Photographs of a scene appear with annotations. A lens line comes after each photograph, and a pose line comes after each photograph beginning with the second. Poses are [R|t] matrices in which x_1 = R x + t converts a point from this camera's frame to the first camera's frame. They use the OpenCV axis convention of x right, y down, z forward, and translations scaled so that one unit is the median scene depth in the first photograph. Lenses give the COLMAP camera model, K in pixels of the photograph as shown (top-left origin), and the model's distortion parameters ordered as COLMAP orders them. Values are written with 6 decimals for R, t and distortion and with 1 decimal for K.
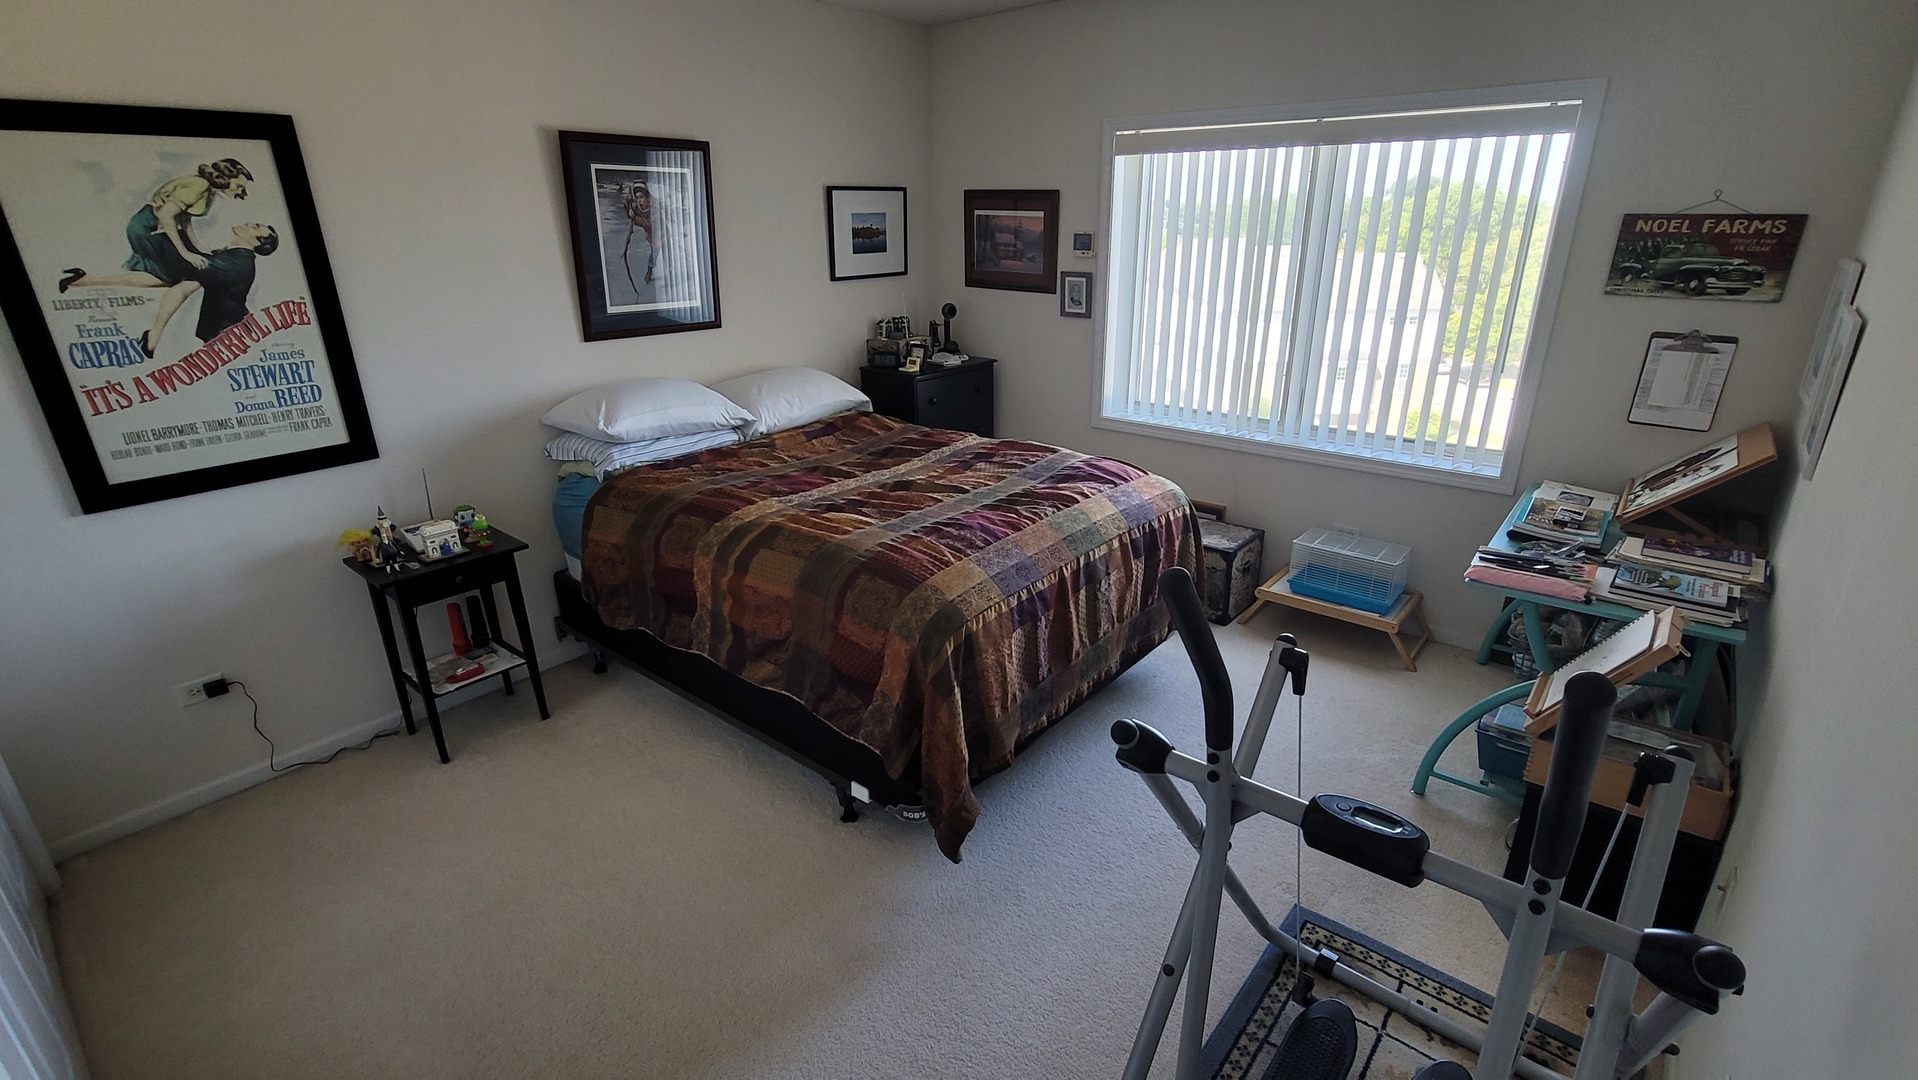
lens RADIAL K [[863.6, 0, 959.7], [0, 863.6, 530.3], [0, 0, 1]] dist [0.001524, 0.000212]
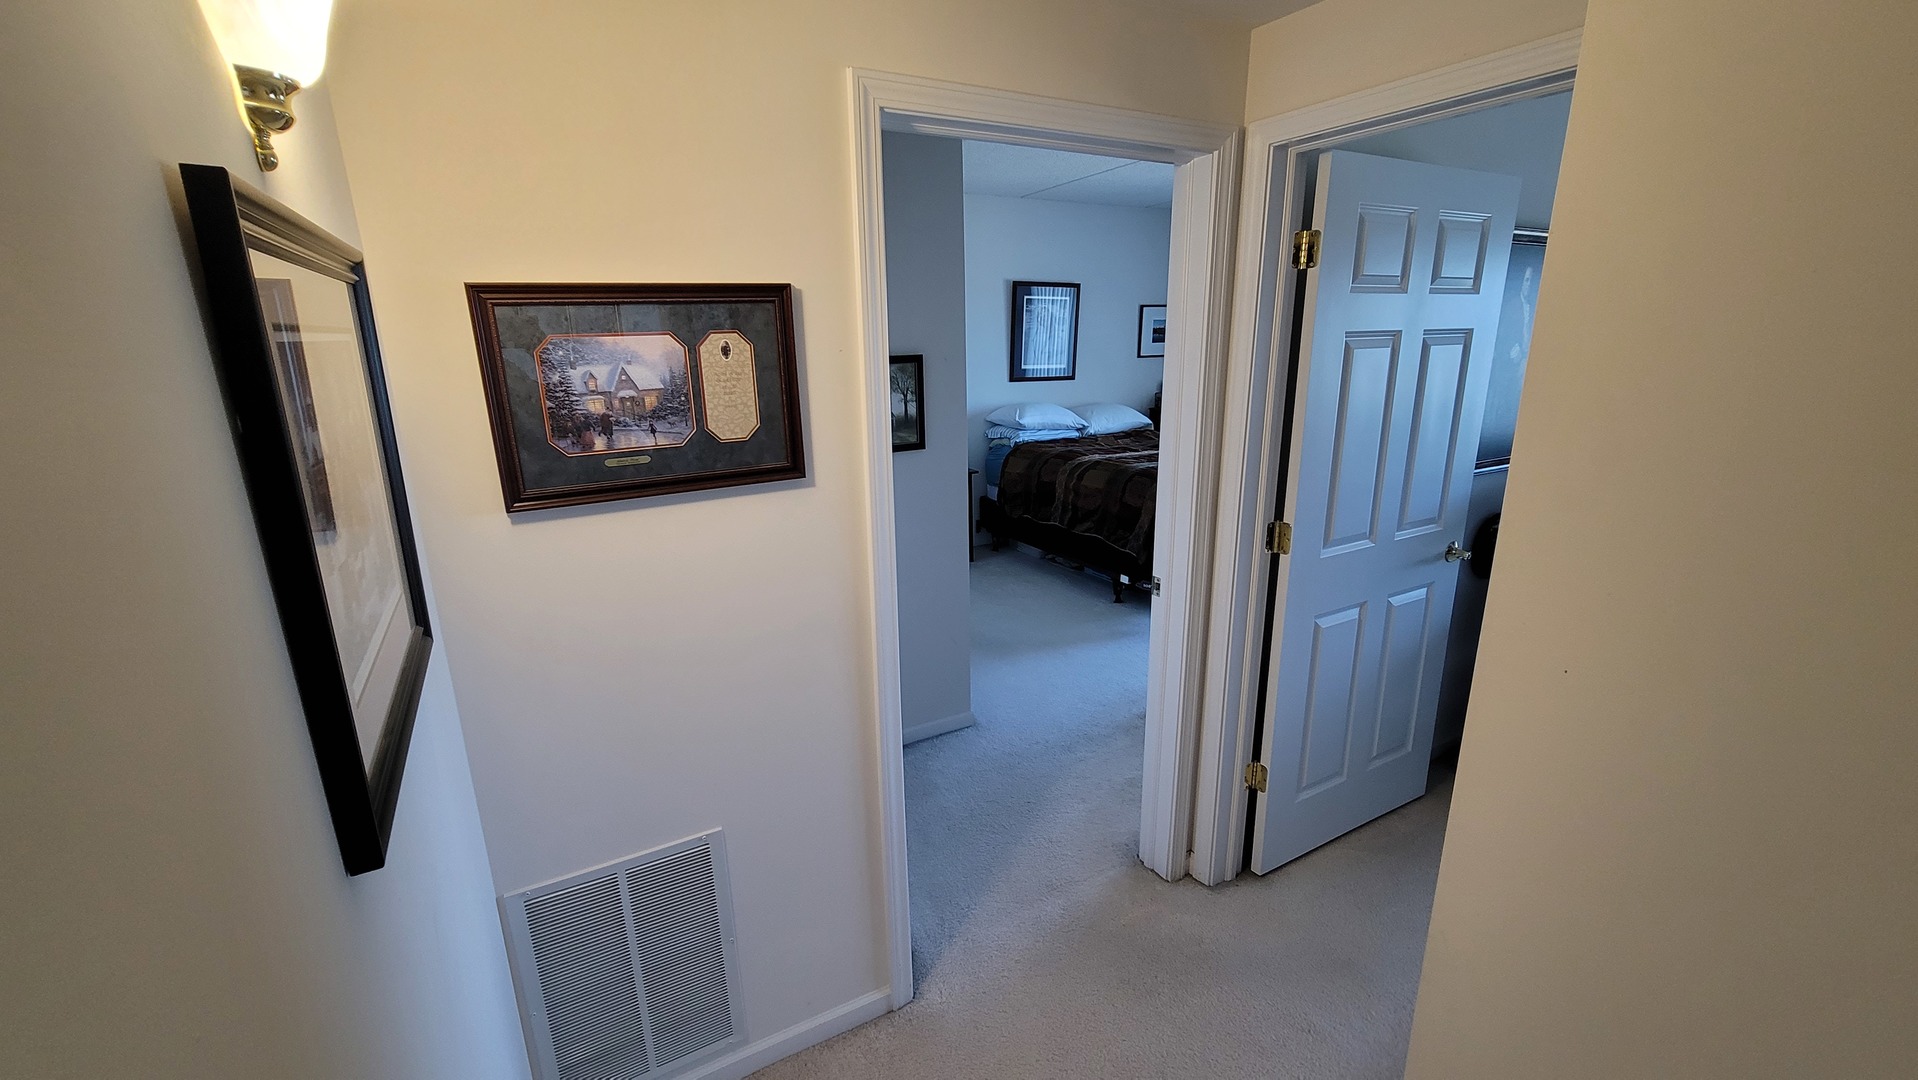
lens RADIAL K [[790.6, 0, 961.7], [0, 790.6, 535.4], [0, 0, 1]] dist [-0.001159, -0.000009]
pose [[0.934401, 0.087060, -0.345420, 0.136667], [-0.118463, 0.990429, -0.070826, 0.298313], [0.335948, 0.107100, 0.935772, -0.769728]]
